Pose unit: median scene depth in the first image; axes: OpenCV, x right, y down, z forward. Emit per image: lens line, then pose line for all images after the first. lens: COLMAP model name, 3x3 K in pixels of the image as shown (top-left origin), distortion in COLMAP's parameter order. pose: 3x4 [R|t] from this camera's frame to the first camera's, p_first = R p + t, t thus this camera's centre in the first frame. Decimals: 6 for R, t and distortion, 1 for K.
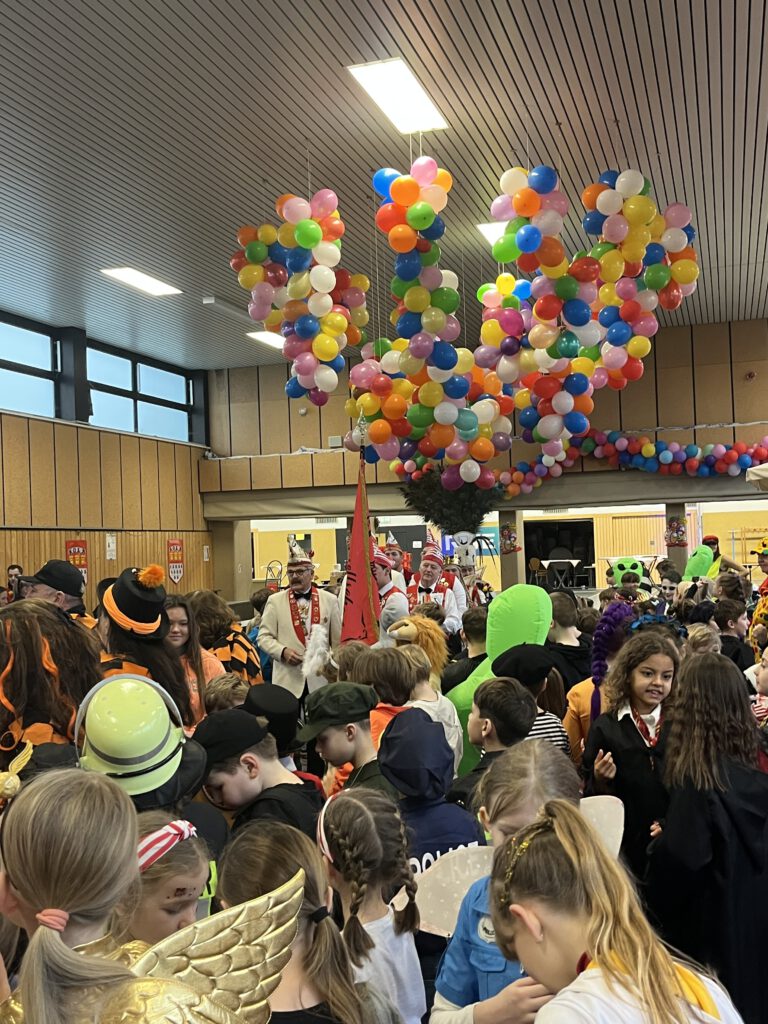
lens RADIAL K [[1102.8, 0, 402.6], [0, 1102.8, 524.0], [0, 0, 1]] dist [0.066763, 0.000000]
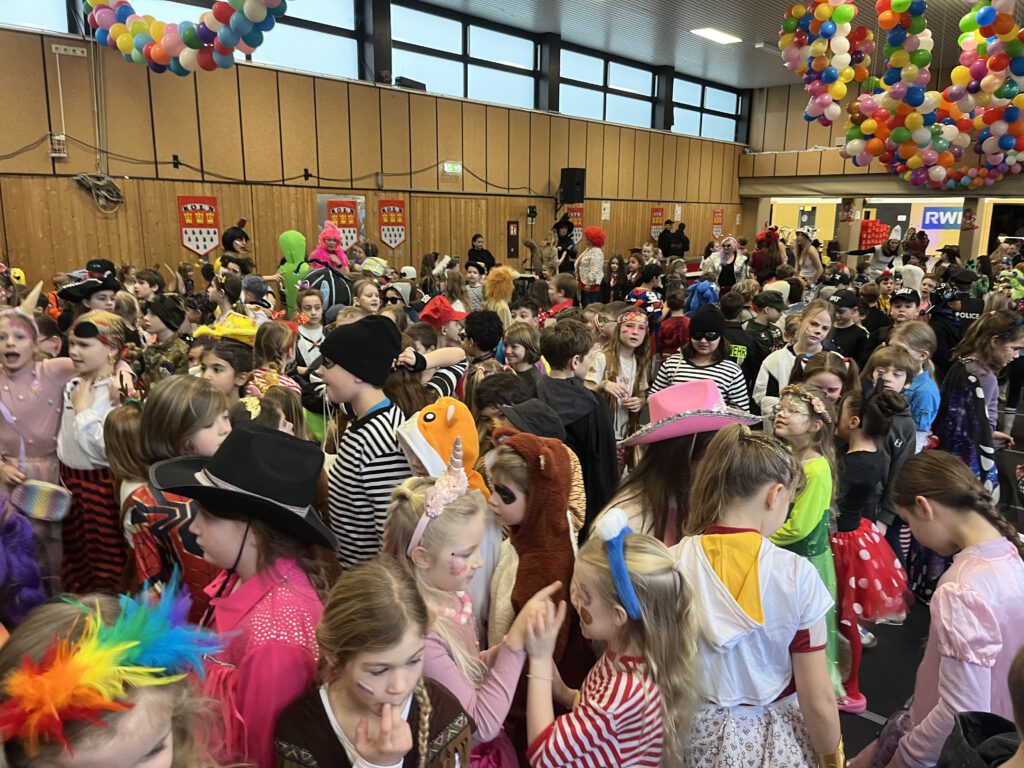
lens RADIAL K [[778.5, 0, 522.2], [0, 778.5, 381.8], [0, 0, 1]] dist [0.061682, -0.088181]
pose [[0.904512, 0.134912, -0.404545, 0.020438], [-0.035322, 0.969080, 0.244204, -0.010492], [0.424983, -0.206596, 0.881310, -0.129429]]
